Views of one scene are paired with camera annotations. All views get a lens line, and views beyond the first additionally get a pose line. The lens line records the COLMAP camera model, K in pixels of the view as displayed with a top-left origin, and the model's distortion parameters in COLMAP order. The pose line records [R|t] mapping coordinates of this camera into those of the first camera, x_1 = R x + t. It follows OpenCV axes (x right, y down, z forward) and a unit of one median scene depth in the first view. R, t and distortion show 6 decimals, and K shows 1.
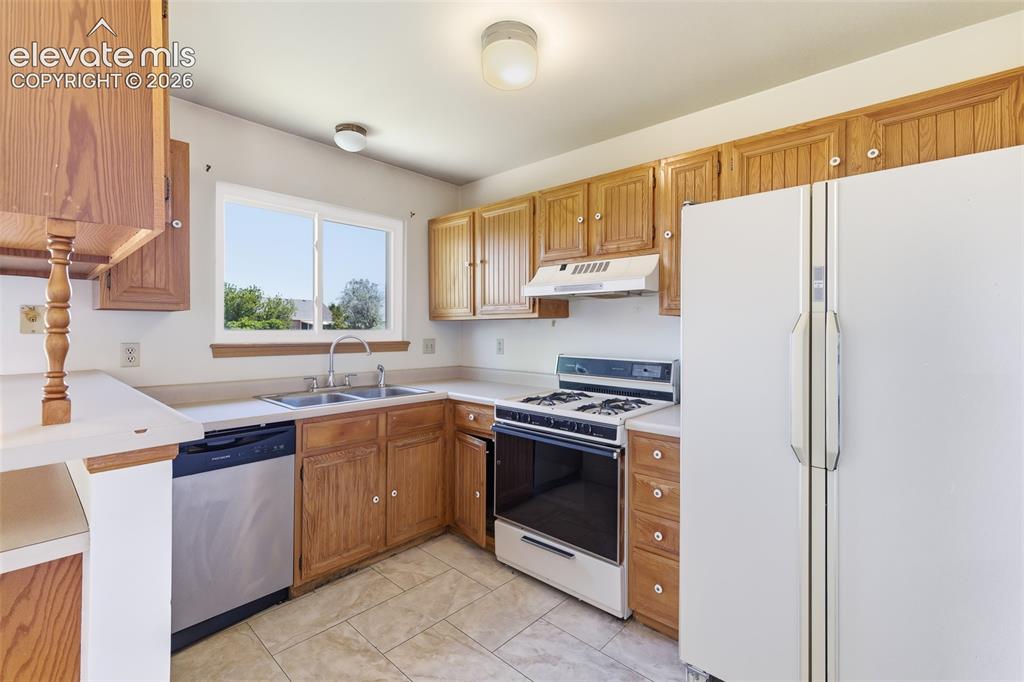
lens RADIAL K [[448.5, 0, 516.6], [0, 448.5, 328.7], [0, 0, 1]] dist [0.002977, -0.000181]
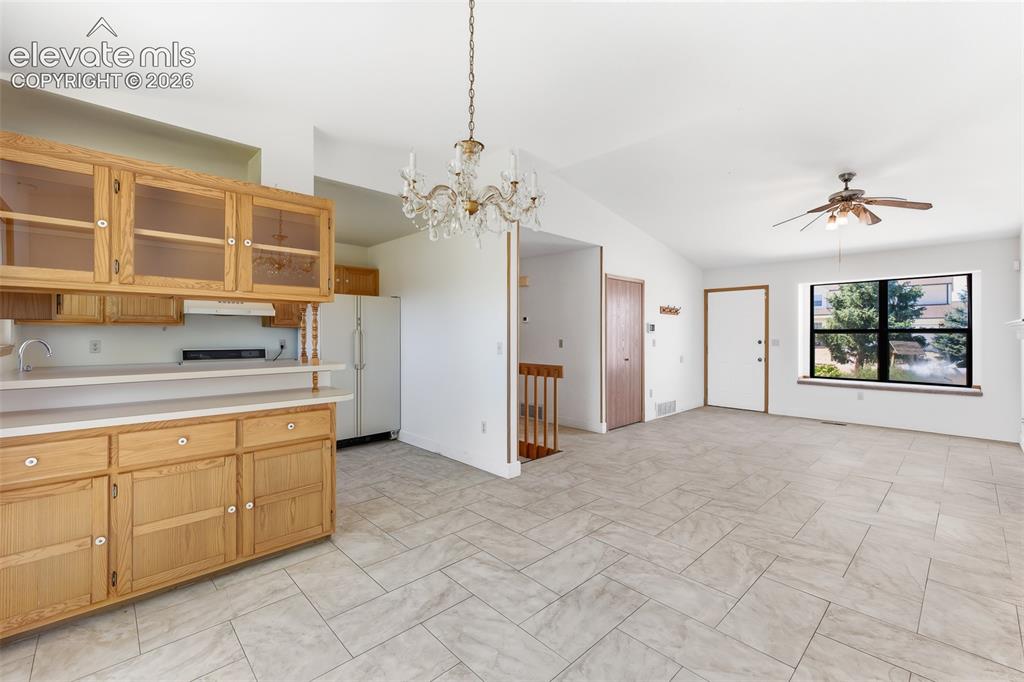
lens RADIAL K [[434.0, 0, 514.1], [0, 434.0, 333.4], [0, 0, 1]] dist [0.006177, -0.001458]
pose [[0.064640, -0.006983, 0.997884, -1.677329], [-0.006663, 0.999950, 0.007429, -0.020068], [-0.997886, -0.007129, 0.064590, -0.326222]]
